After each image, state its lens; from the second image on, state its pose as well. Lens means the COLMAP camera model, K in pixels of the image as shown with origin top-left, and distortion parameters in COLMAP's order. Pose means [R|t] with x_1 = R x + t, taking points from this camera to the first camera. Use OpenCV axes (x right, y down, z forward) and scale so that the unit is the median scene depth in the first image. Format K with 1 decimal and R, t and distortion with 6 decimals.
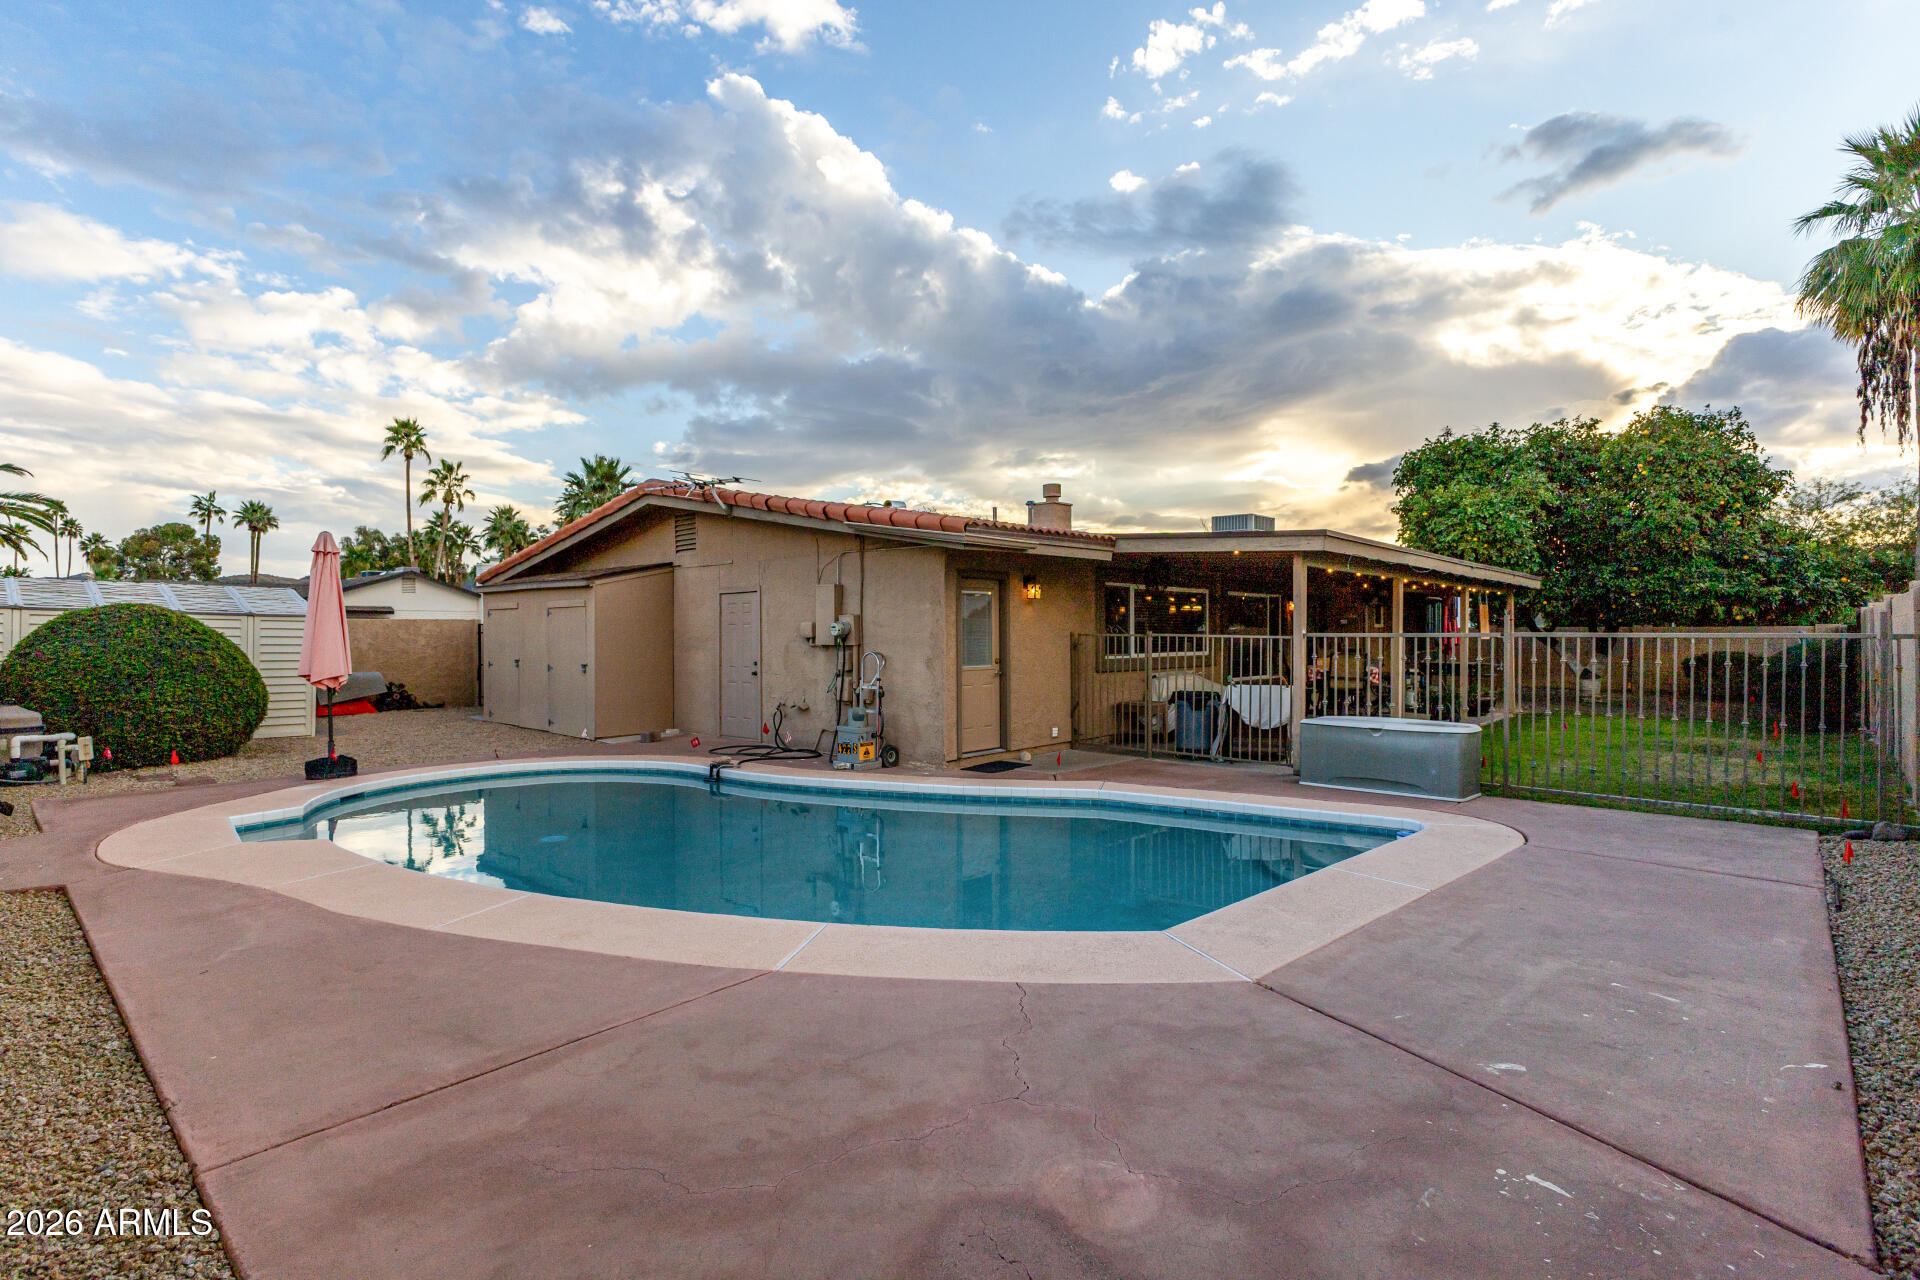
lens RADIAL K [[909.4, 0, 960.0], [0, 909.4, 640.0], [0, 0, 1]] dist [0.001008, -0.000464]
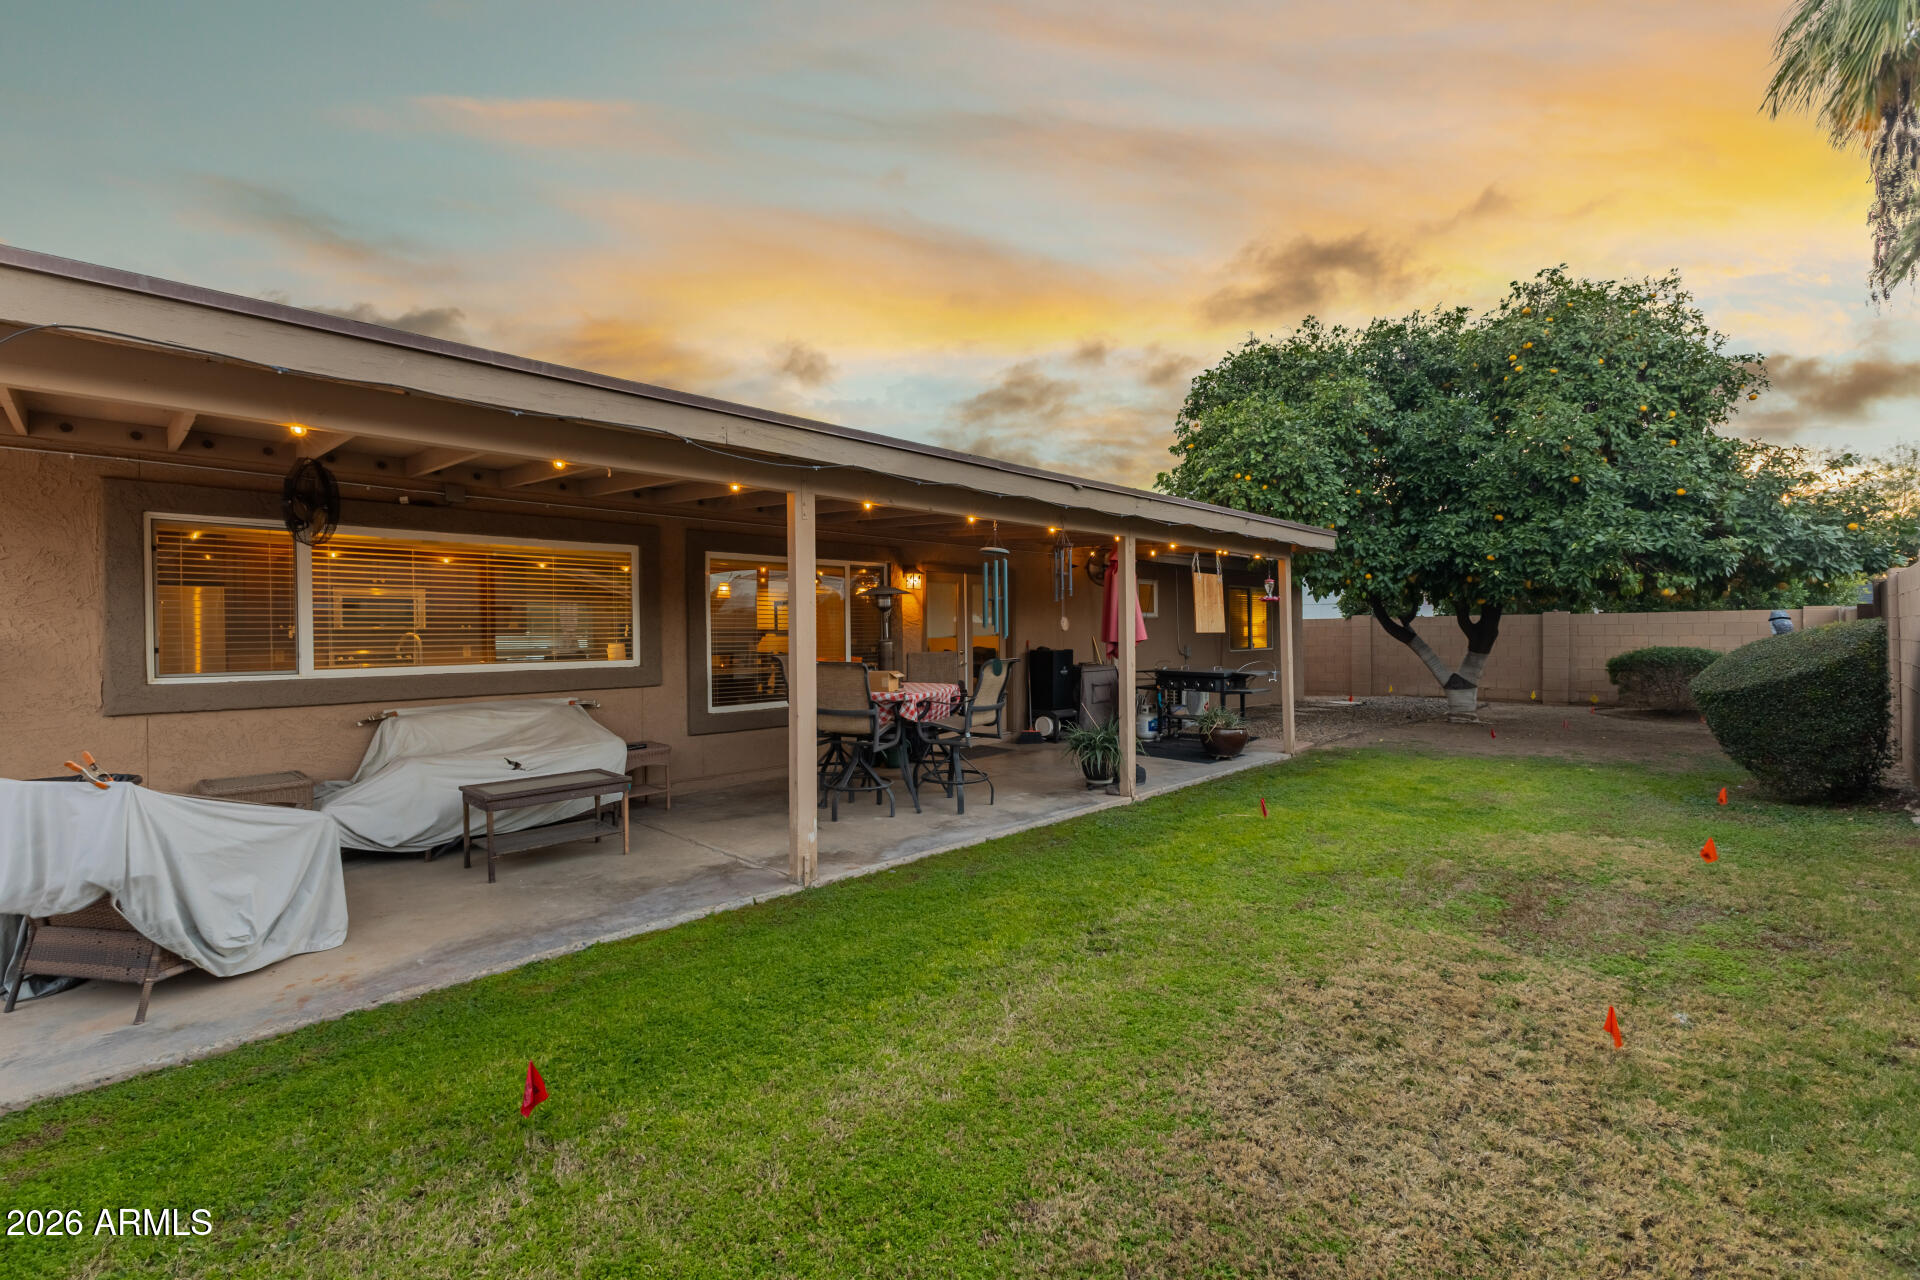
lens RADIAL K [[822.4, 0, 960.5], [0, 822.4, 639.2], [0, 0, 1]] dist [0.007905, -0.000471]
pose [[0.999147, -0.008091, -0.040500, 0.391914], [0.008140, 0.999966, 0.001050, 0.001447], [0.040491, -0.001379, 0.999179, 0.415609]]
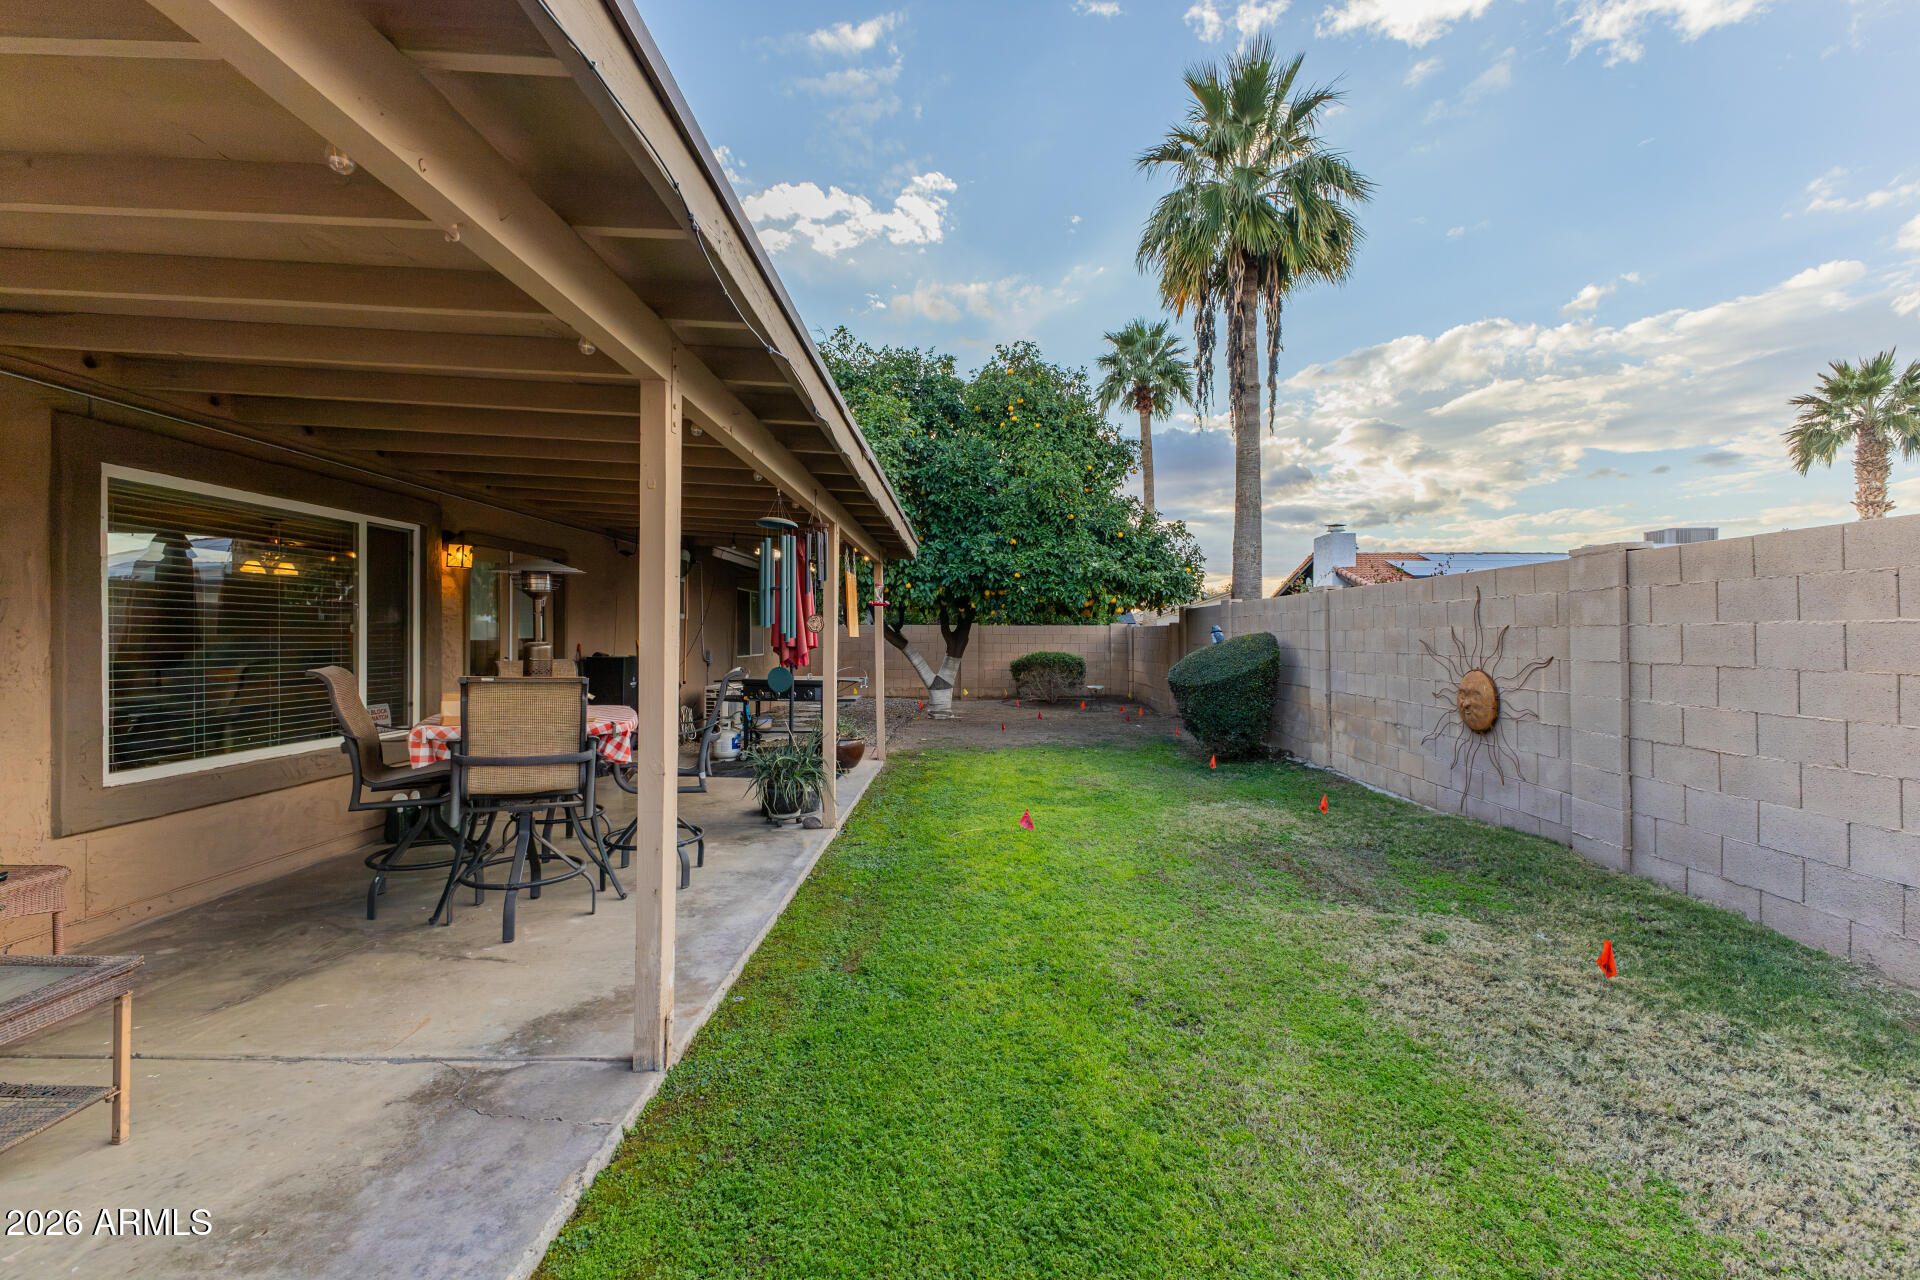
lens RADIAL K [[822.9, 0, 960.0], [0, 822.9, 640.0], [0, 0, 1]] dist [0.007488, 0.000466]
pose [[0.753303, 0.000057, 0.657673, 0.272736], [0.001318, 0.999998, -0.001597, 0.001817], [-0.657672, 0.002070, 0.753302, 0.526158]]
